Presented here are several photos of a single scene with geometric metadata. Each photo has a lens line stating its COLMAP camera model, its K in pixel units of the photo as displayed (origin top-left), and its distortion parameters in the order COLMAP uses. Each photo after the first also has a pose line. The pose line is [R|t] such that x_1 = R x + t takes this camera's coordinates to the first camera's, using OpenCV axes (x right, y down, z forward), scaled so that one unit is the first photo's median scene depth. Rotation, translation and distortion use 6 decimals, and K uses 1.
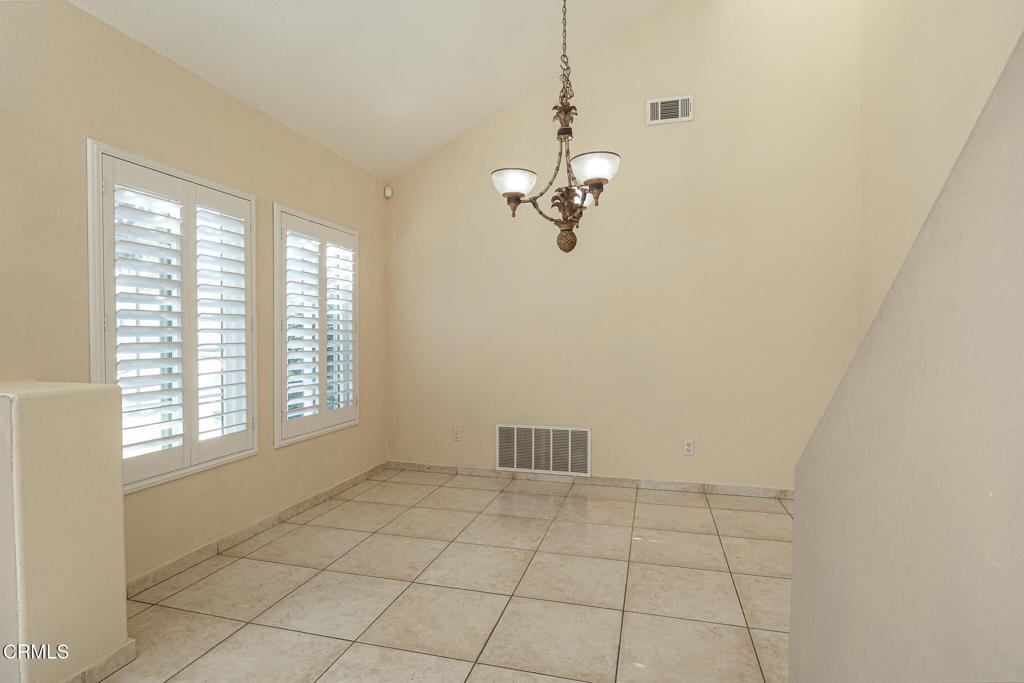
lens RADIAL K [[514.4, 0, 513.7], [0, 514.4, 338.1], [0, 0, 1]] dist [-0.004753, -0.001170]
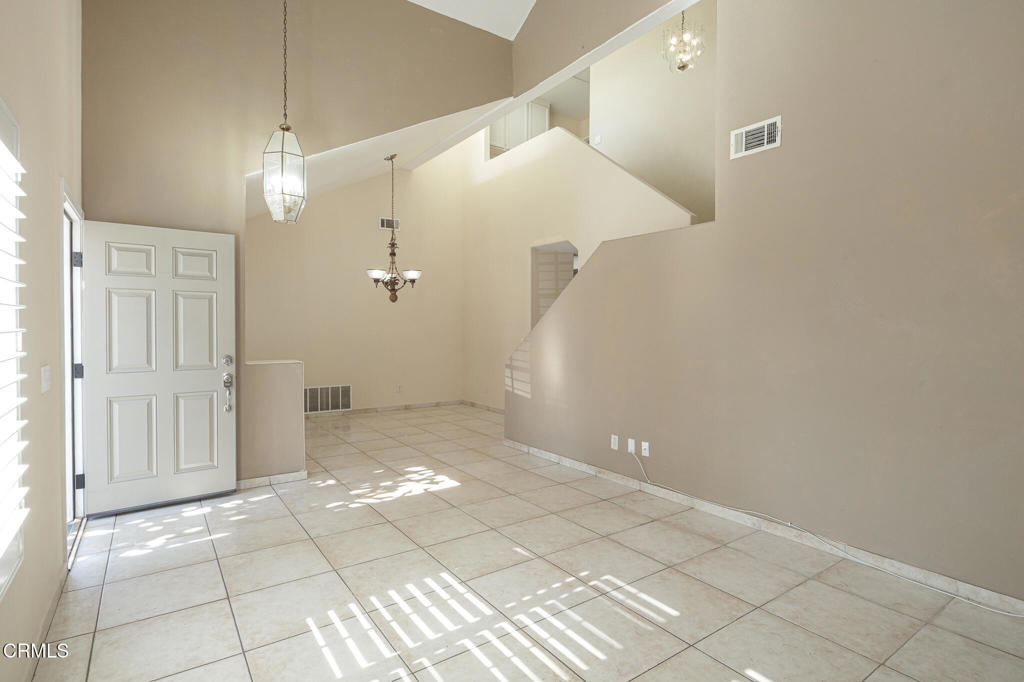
lens RADIAL K [[514.4, 0, 513.7], [0, 514.4, 337.6], [0, 0, 1]] dist [-0.004753, -0.001170]
pose [[0.639971, -0.018488, 0.768177, -0.978411], [0.007737, 0.999815, 0.017617, -0.025009], [-0.768360, -0.005331, 0.639996, -0.705177]]
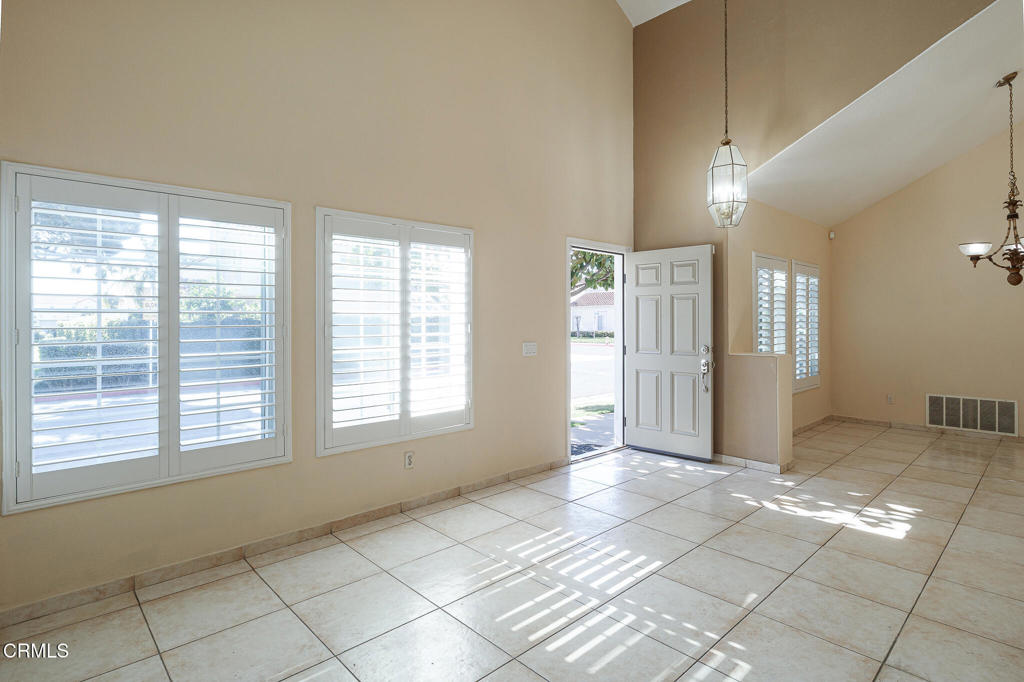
lens RADIAL K [[524.1, 0, 513.7], [0, 524.1, 320.8], [0, 0, 1]] dist [-0.002082, -0.001649]
pose [[0.853130, -0.005205, -0.521673, -0.282703], [0.000299, 0.999955, -0.009489, -0.022981], [0.521699, 0.007939, 0.853093, -0.925884]]
